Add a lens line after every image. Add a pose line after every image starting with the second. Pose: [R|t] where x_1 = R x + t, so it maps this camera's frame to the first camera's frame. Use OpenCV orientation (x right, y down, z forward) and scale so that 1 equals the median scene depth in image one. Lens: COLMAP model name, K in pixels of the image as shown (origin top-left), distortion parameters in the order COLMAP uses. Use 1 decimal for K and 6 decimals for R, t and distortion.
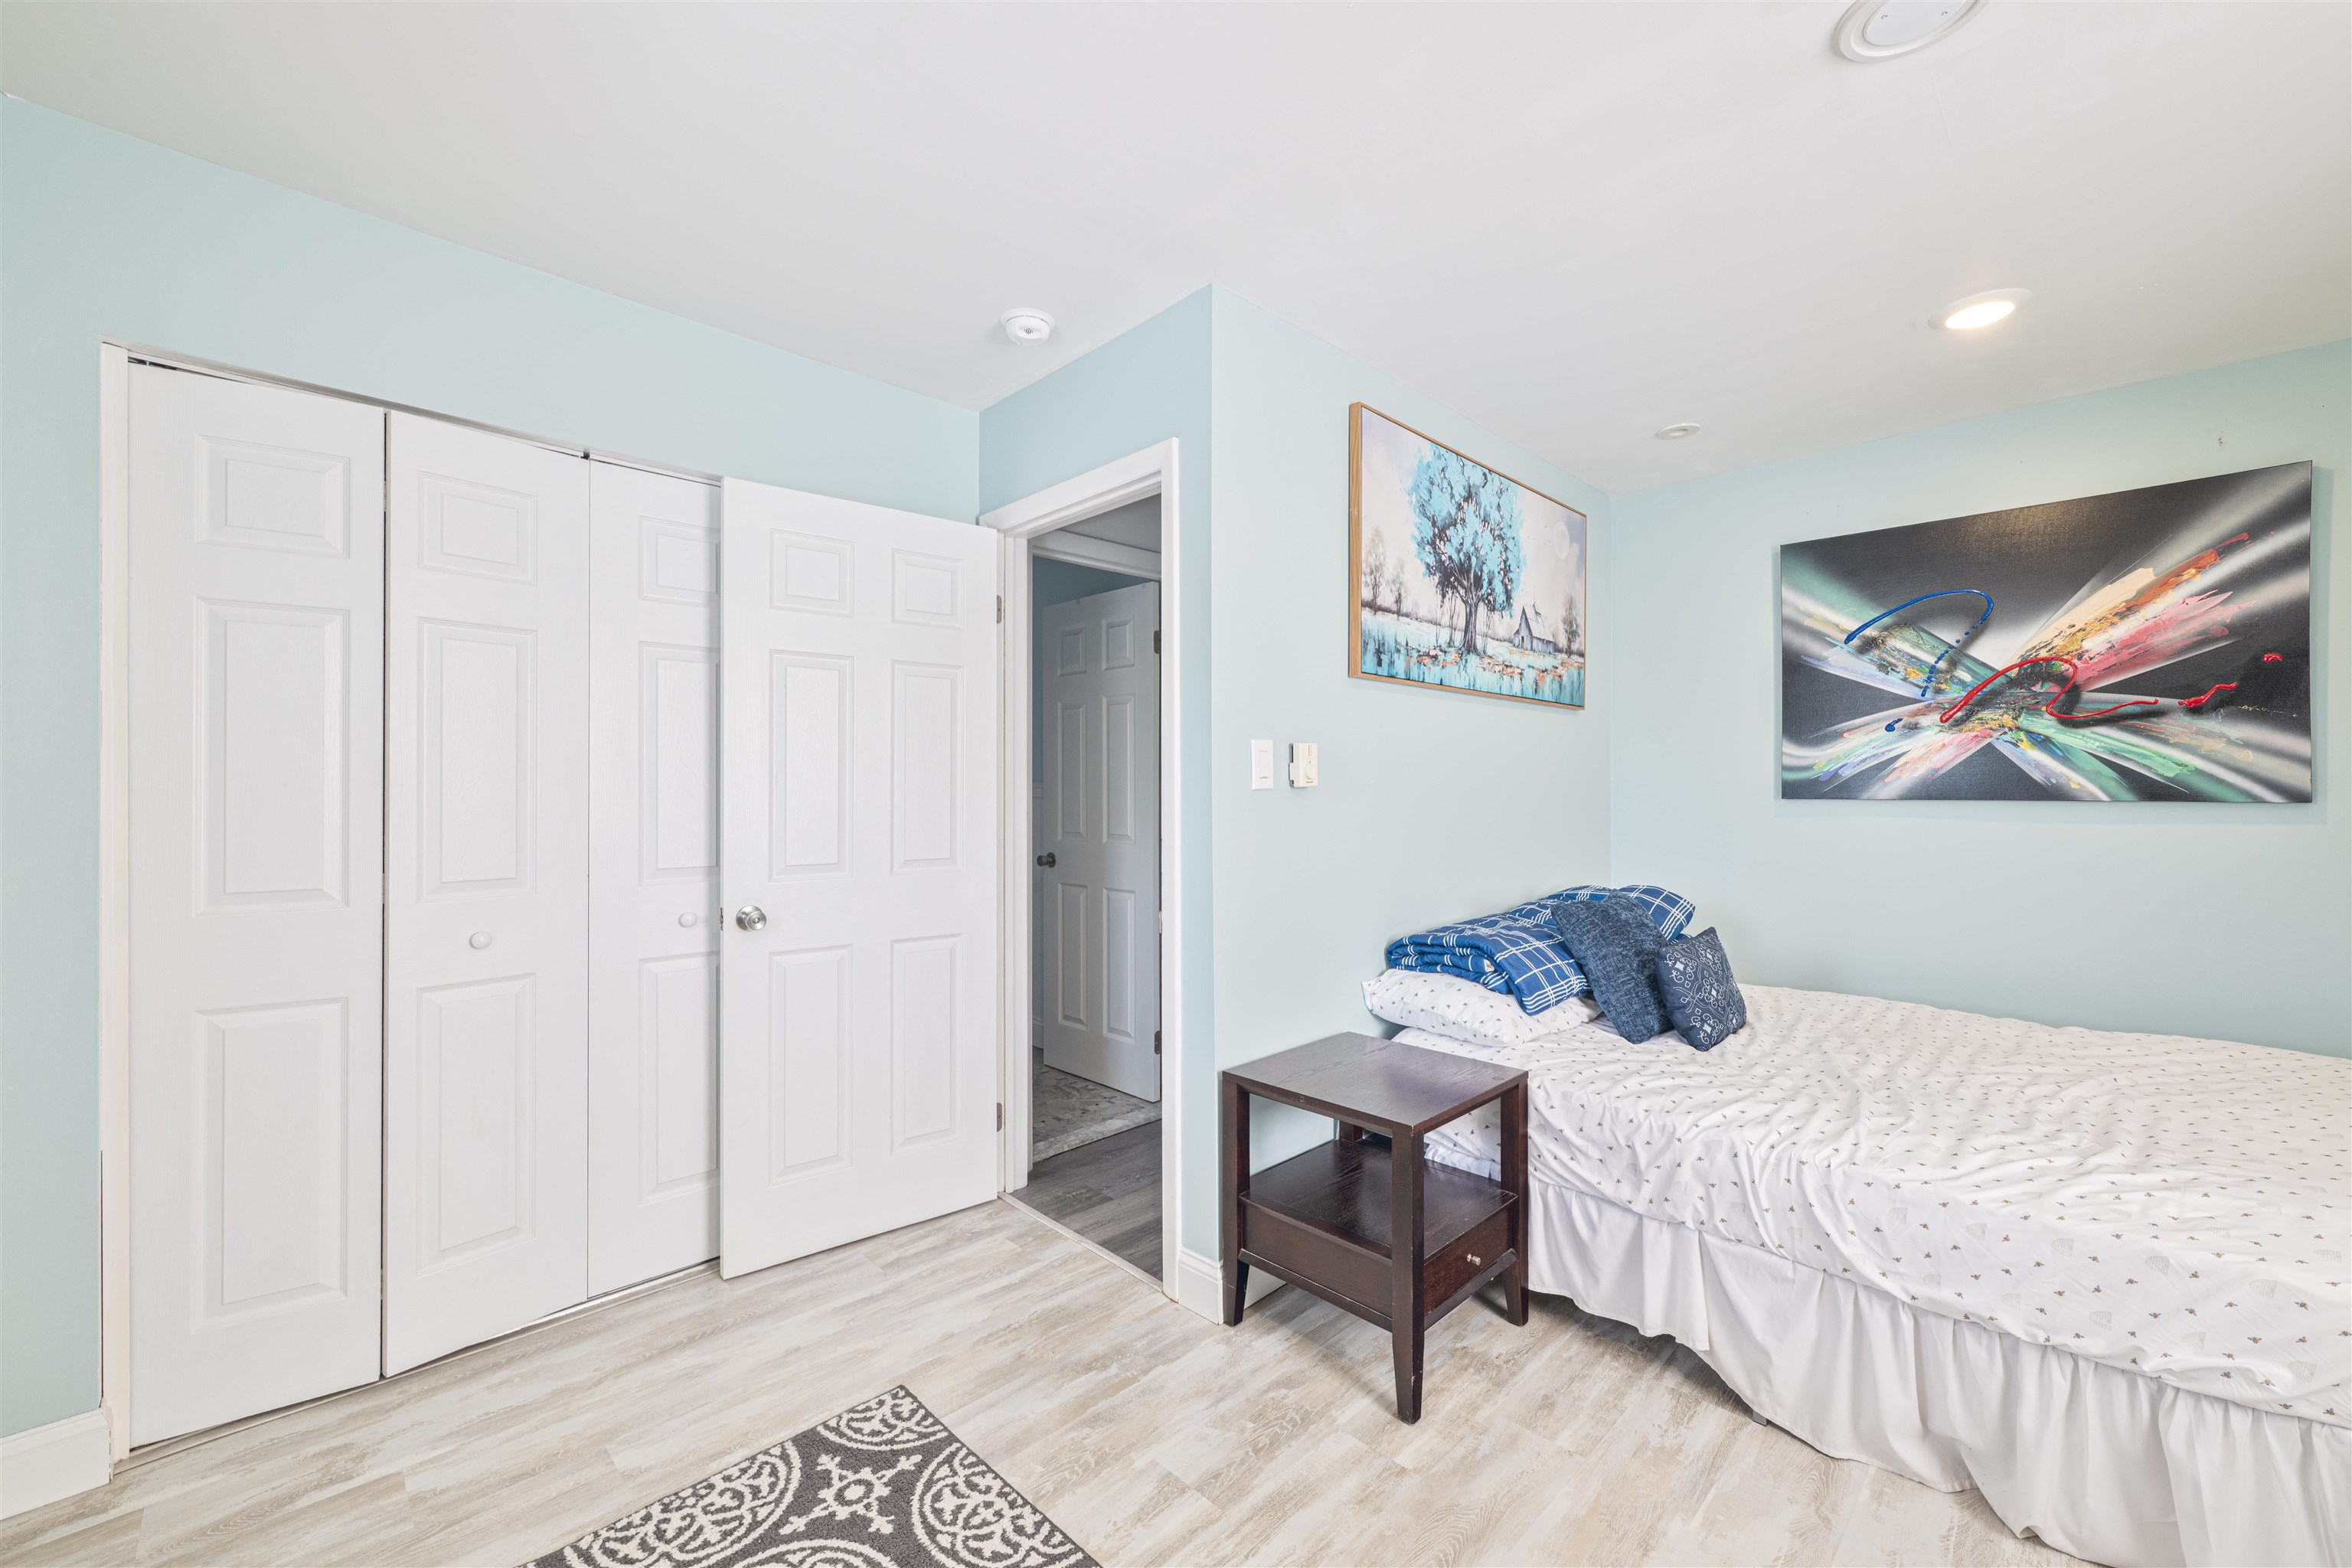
lens RADIAL K [[931.2, 0, 1176.0], [0, 931.2, 796.1], [0, 0, 1]] dist [0.001343, -0.000058]
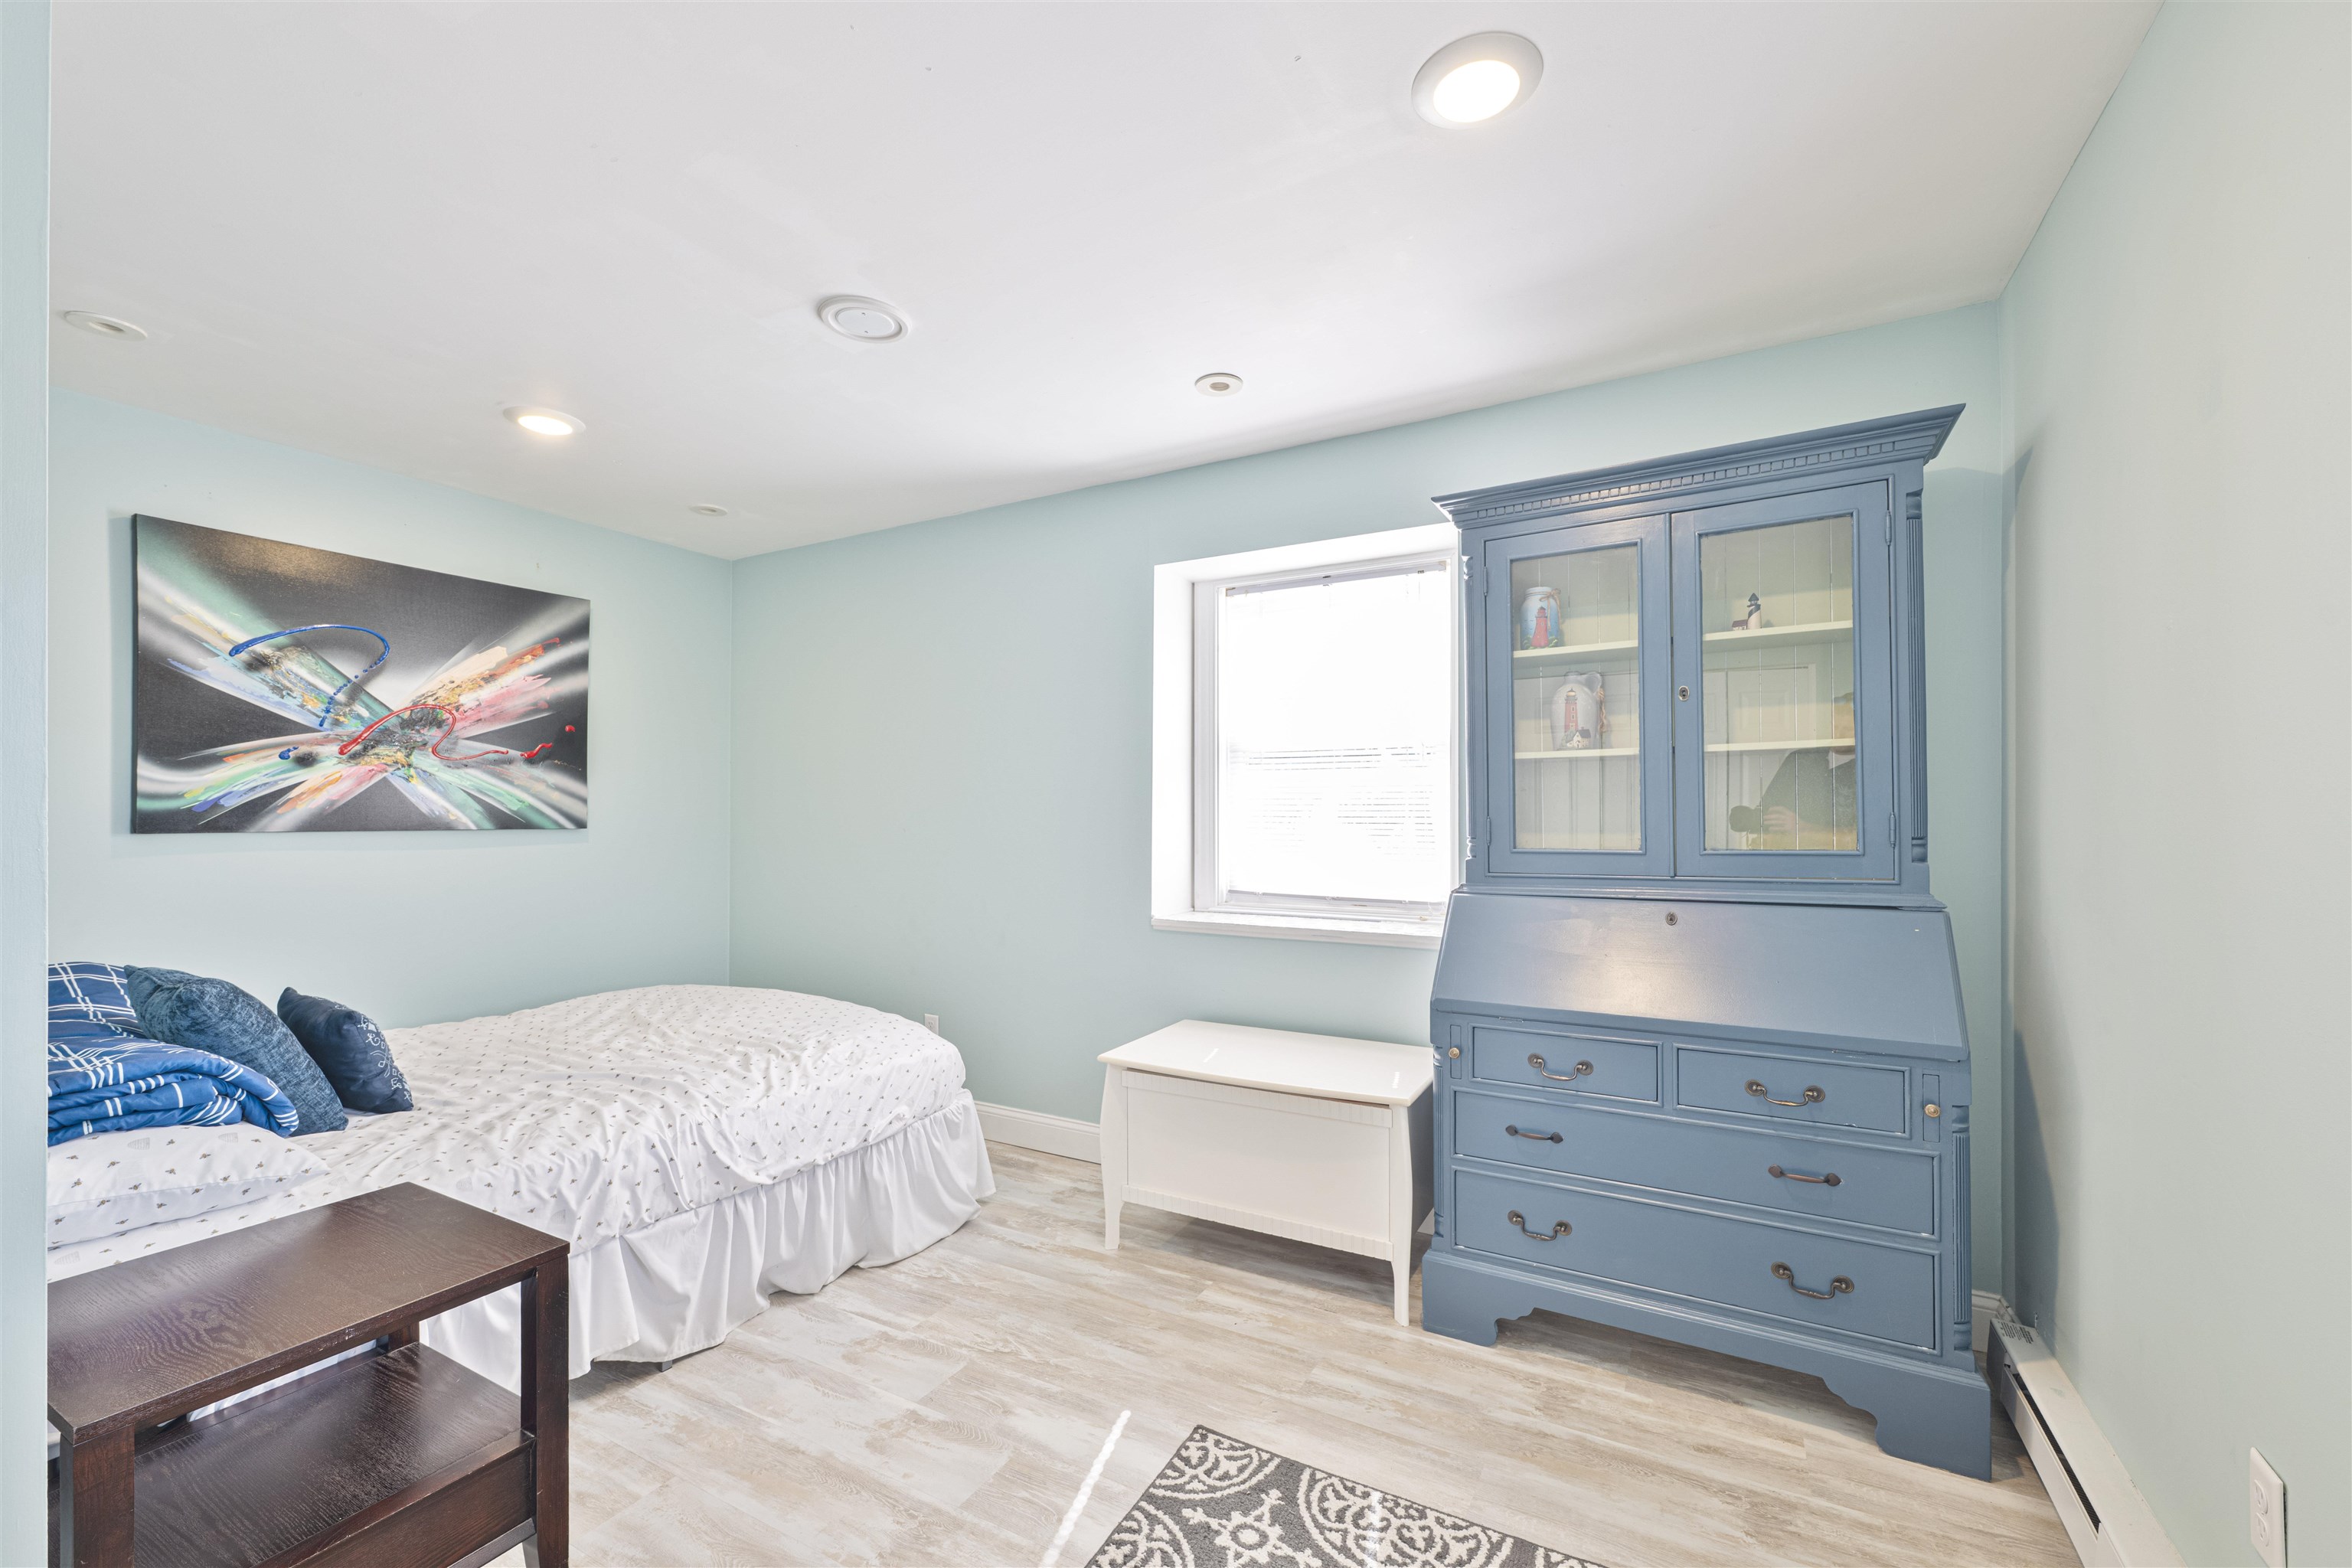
lens RADIAL K [[931.2, 0, 1180.9], [0, 931.2, 792.8], [0, 0, 1]] dist [0.001343, -0.000058]
pose [[-0.268428, 0.023627, 0.963010, -0.423238], [0.009699, 0.999715, -0.021824, -0.007567], [-0.963251, 0.003482, -0.268581, 0.434283]]
